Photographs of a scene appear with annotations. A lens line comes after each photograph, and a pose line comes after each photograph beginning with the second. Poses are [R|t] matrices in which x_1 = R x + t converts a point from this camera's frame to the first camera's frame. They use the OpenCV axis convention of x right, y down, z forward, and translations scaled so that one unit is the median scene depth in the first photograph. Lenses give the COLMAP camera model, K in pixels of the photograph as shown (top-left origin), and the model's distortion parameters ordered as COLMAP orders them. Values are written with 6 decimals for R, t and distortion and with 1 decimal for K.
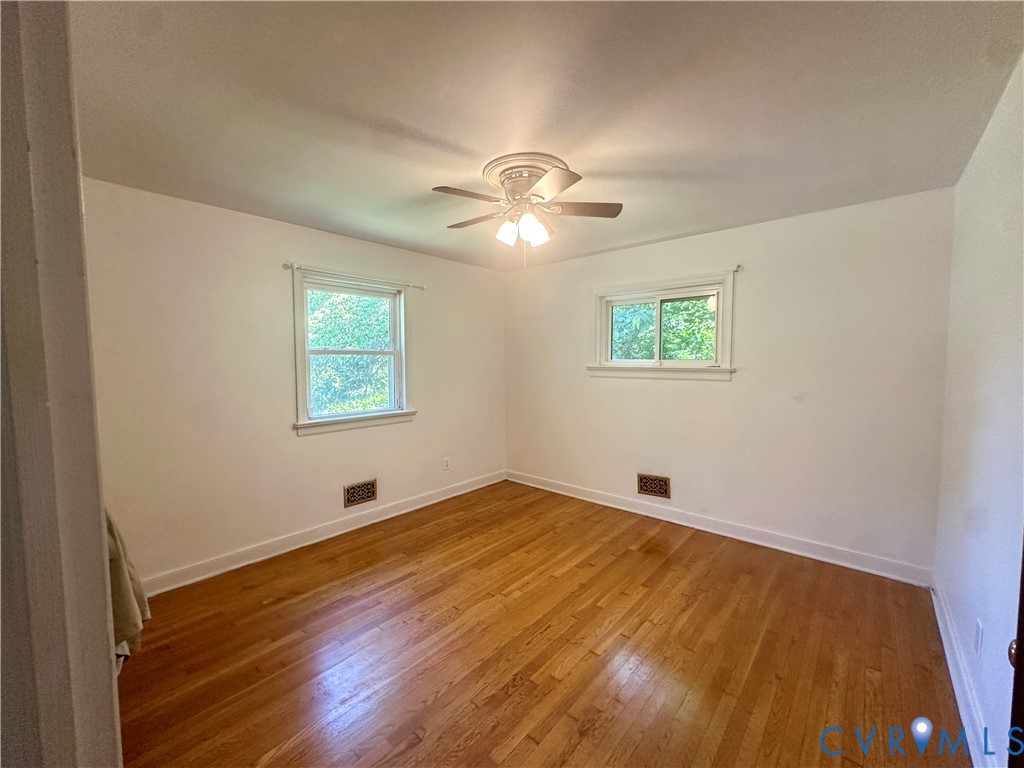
lens RADIAL K [[412.5, 0, 512.0], [0, 412.5, 384.0], [0, 0, 1]] dist [-0.001169, 0.000022]
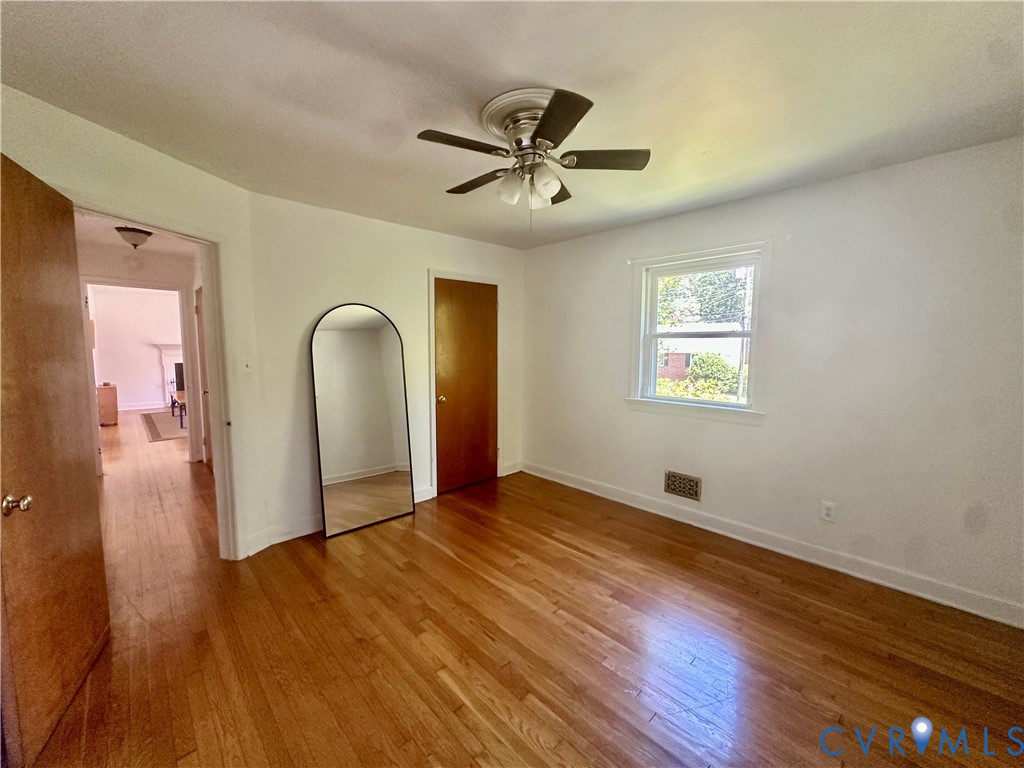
lens RADIAL K [[412.5, 0, 512.0], [0, 412.5, 384.0], [0, 0, 1]] dist [-0.001169, 0.000022]
pose [[-0.093315, 0.096491, -0.990950, 0.660054], [-0.064856, 0.992590, 0.102758, -0.042876], [0.993522, 0.073858, -0.086366, 0.770091]]
